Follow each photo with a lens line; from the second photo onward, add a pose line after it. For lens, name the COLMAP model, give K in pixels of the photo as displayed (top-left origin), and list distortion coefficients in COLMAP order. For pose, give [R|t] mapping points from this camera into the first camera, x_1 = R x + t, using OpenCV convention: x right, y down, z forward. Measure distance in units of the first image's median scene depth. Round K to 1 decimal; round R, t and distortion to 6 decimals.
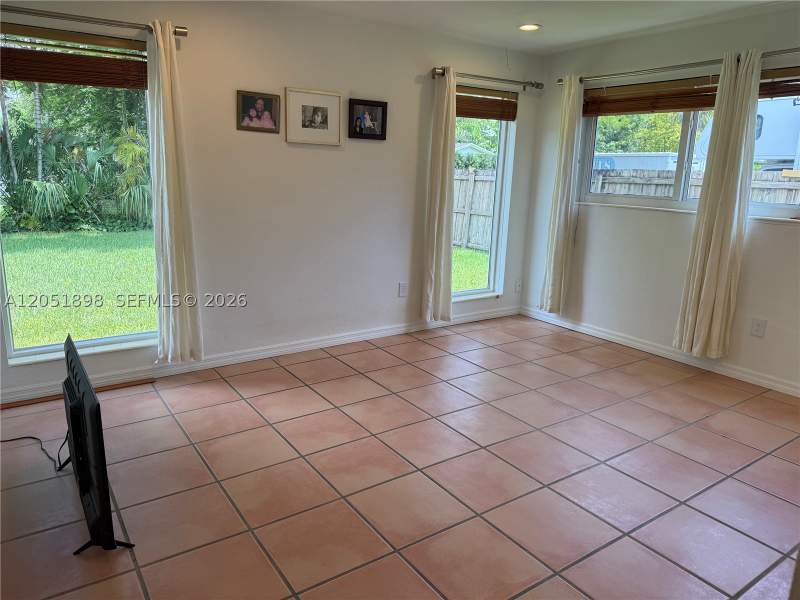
lens RADIAL K [[561.5, 0, 398.8], [0, 561.5, 303.7], [0, 0, 1]] dist [0.068769, 0.000152]
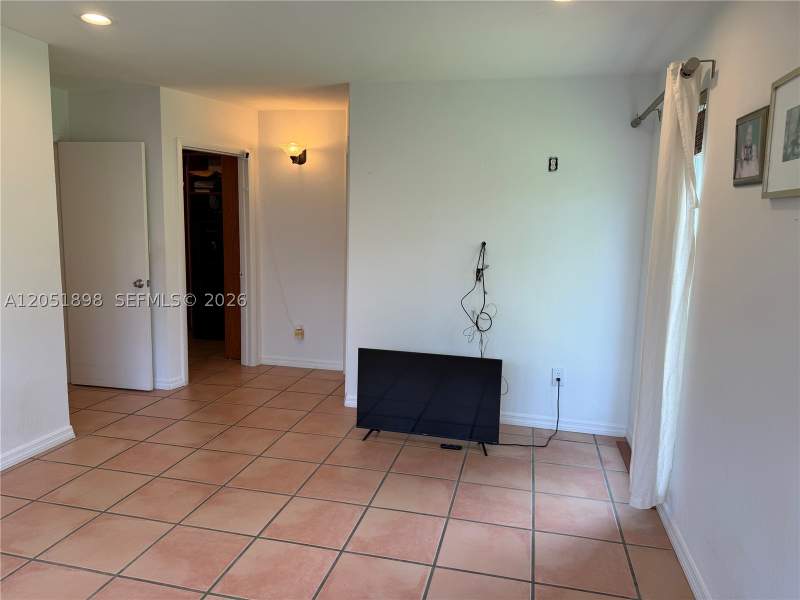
lens RADIAL K [[561.5, 0, 397.8], [0, 561.5, 298.4], [0, 0, 1]] dist [0.068769, 0.000152]
pose [[-0.748377, 0.043958, -0.661815, 0.325181], [-0.197406, 0.937823, 0.285517, -0.277941], [0.633216, 0.344320, -0.693167, 1.135117]]
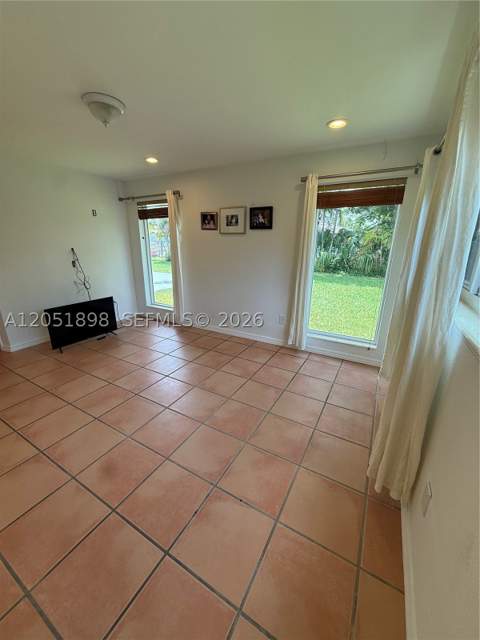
lens RADIAL K [[257.0, 0, 238.0], [0, 257.0, 315.2], [0, 0, 1]] dist [-0.001528, 0.000115]
pose [[0.420434, 0.233062, -0.876879, 0.721855], [-0.206161, 0.965707, 0.157824, -0.153497], [0.883591, 0.114424, 0.454064, 0.643319]]
